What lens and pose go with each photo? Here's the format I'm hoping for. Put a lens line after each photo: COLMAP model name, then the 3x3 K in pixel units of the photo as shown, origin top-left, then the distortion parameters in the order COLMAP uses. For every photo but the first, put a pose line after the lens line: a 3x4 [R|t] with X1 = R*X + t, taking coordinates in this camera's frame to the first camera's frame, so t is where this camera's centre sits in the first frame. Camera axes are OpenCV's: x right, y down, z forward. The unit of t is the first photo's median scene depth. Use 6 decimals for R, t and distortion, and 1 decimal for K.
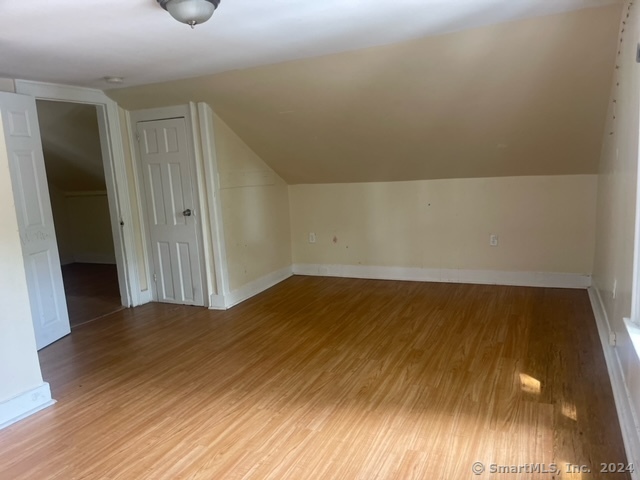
lens RADIAL K [[491.7, 0, 322.1], [0, 491.7, 254.5], [0, 0, 1]] dist [0.031837, -0.051216]
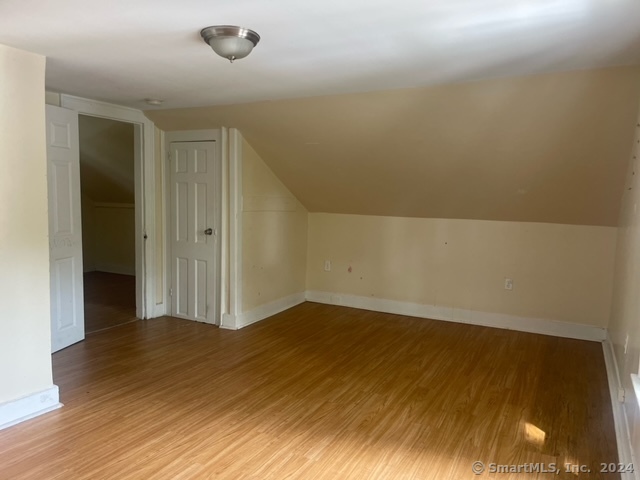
lens RADIAL K [[491.7, 0, 318.8], [0, 491.7, 241.8], [0, 0, 1]] dist [0.031837, -0.051216]
pose [[0.995592, 0.082172, -0.045221, 0.006110], [-0.085631, 0.993047, -0.080778, -0.000716], [0.038269, 0.084294, 0.995706, -0.023322]]
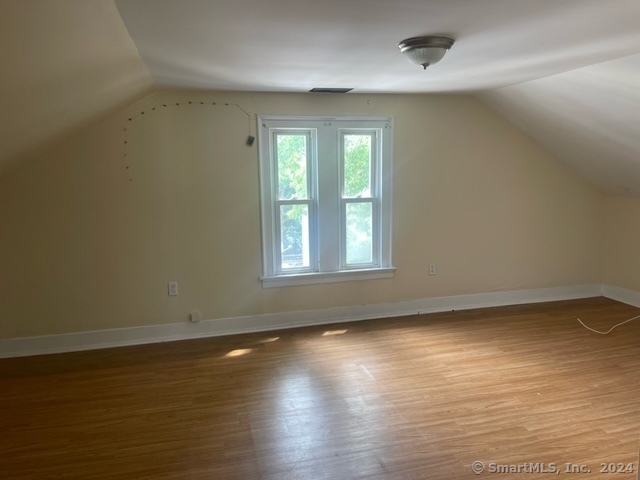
lens RADIAL K [[491.7, 0, 320.1], [0, 491.7, 240.6], [0, 0, 1]] dist [0.031837, -0.051216]
pose [[-0.648840, -0.035572, 0.760093, -0.678383], [0.187695, 0.960559, 0.205177, -0.251270], [-0.737412, 0.275792, -0.616573, 1.372170]]
